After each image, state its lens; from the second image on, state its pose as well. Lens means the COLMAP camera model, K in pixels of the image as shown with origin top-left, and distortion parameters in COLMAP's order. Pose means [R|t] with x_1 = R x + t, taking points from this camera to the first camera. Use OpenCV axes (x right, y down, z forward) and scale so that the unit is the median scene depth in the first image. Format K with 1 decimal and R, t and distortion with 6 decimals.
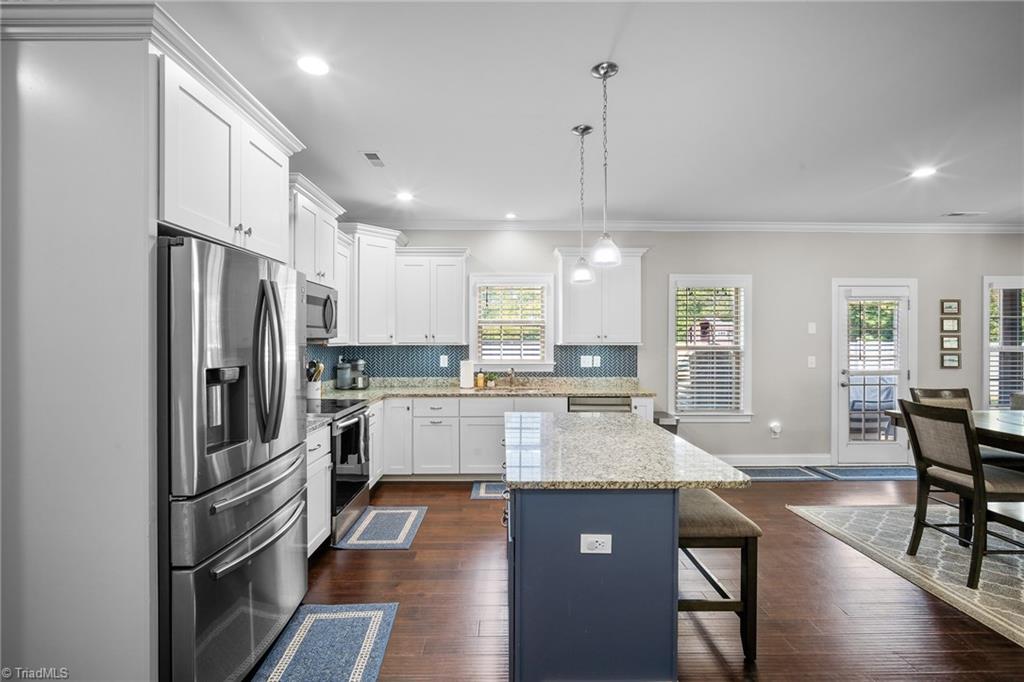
lens RADIAL K [[454.3, 0, 510.1], [0, 454.3, 337.7], [0, 0, 1]] dist [-0.002150, 0.000077]
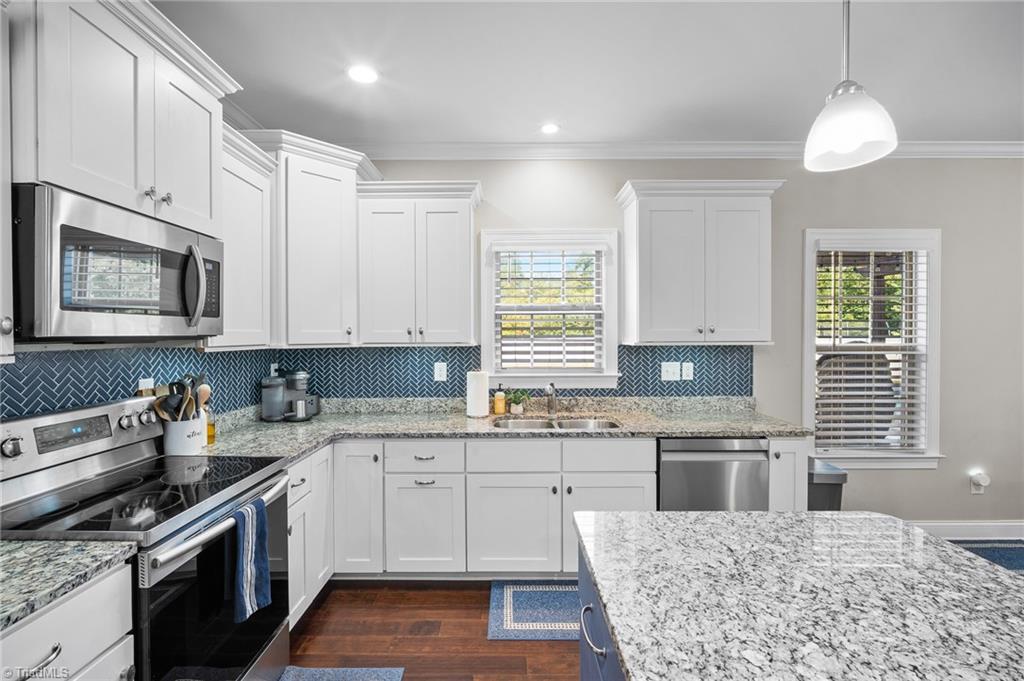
lens RADIAL K [[456.4, 0, 508.1], [0, 456.4, 342.6], [0, 0, 1]] dist [-0.003276, -0.000045]
pose [[0.999801, -0.004187, -0.019511, -0.041620], [0.004588, 0.999778, 0.020573, -0.000669], [0.019421, -0.020659, 0.999598, 0.384825]]
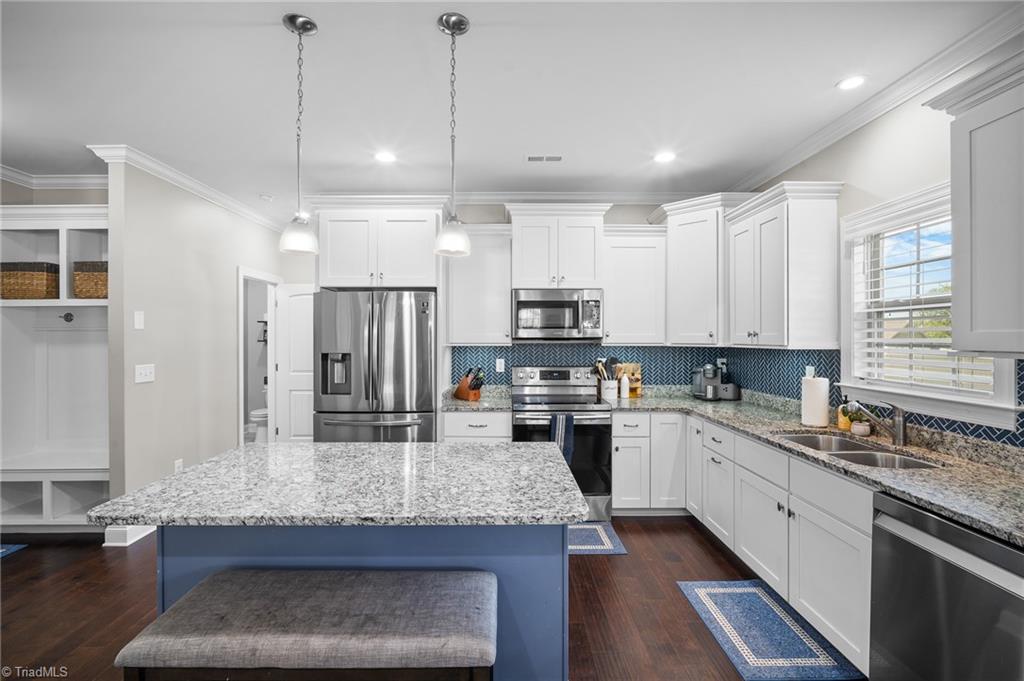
lens RADIAL K [[454.3, 0, 510.1], [0, 454.3, 337.2], [0, 0, 1]] dist [-0.002150, 0.000077]
pose [[-0.004038, -0.000274, -0.999992, 0.462144], [0.006002, 0.999982, -0.000298, -0.001318], [0.999974, -0.006004, -0.004036, 0.615251]]
